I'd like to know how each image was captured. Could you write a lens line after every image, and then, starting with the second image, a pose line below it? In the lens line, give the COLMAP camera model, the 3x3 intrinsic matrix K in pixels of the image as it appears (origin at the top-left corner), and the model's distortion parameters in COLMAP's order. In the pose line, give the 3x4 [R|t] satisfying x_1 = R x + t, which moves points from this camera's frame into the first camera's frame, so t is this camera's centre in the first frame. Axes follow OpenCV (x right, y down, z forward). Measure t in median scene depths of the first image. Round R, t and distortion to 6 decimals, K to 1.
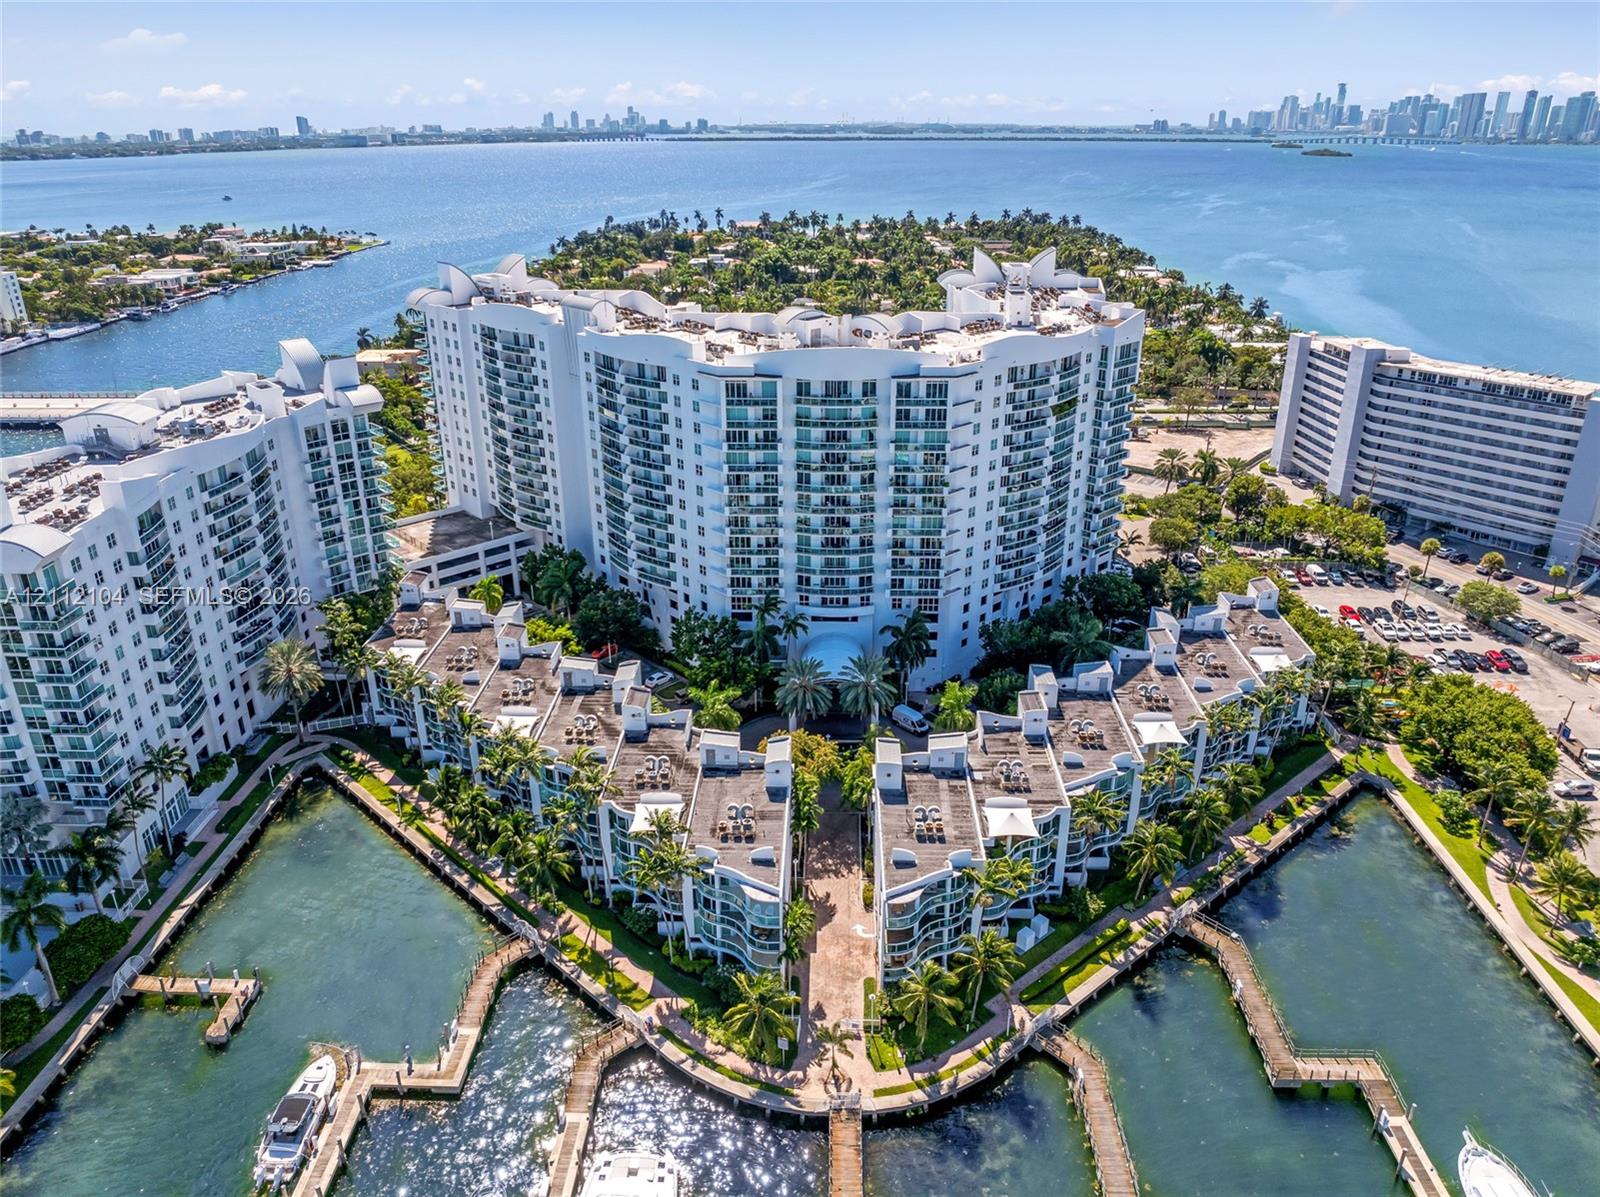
lens RADIAL K [[1131.0, 0, 805.5], [0, 1131.0, 602.4], [0, 0, 1]] dist [-0.040487, 0.020843]
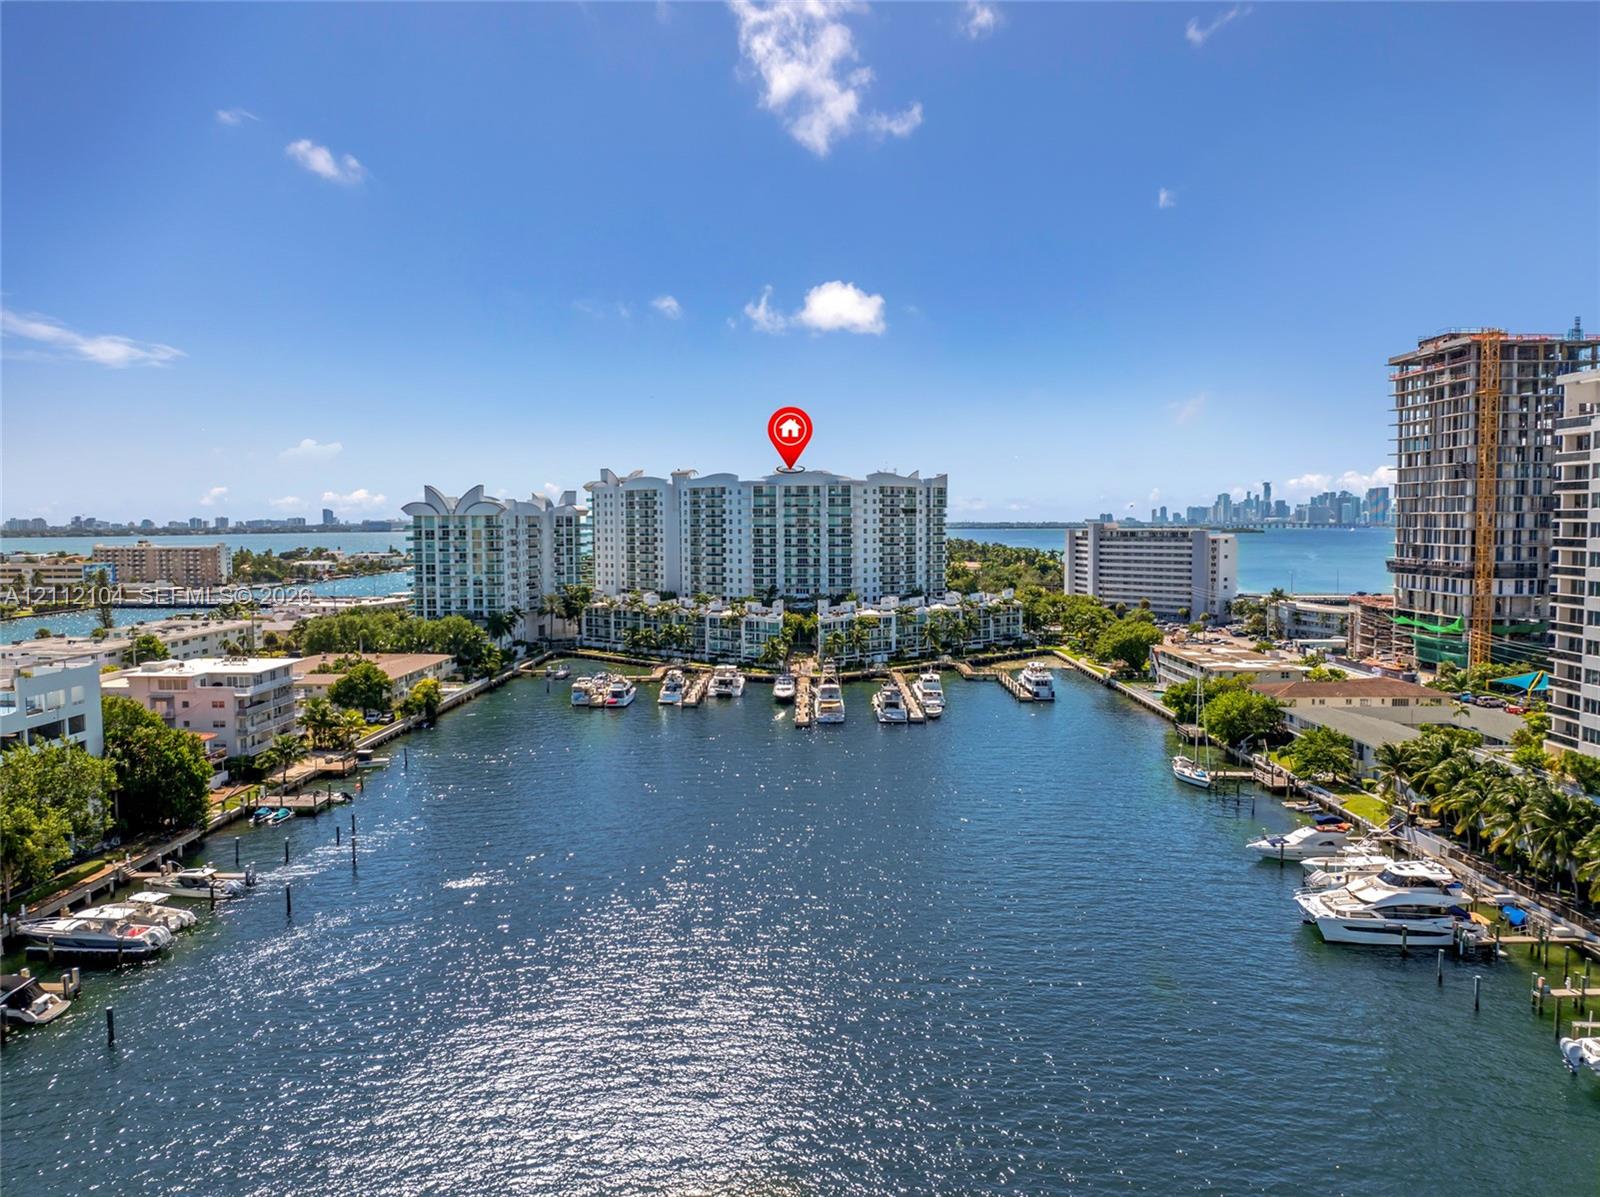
lens RADIAL K [[1131.0, 0, 805.5], [0, 1131.0, 602.4], [0, 0, 1]] dist [-0.040487, 0.020843]
pose [[0.999796, -0.004561, 0.019658, -0.010330], [0.010728, 0.945198, -0.326321, 0.696832], [-0.017093, 0.326465, 0.945055, -0.979542]]
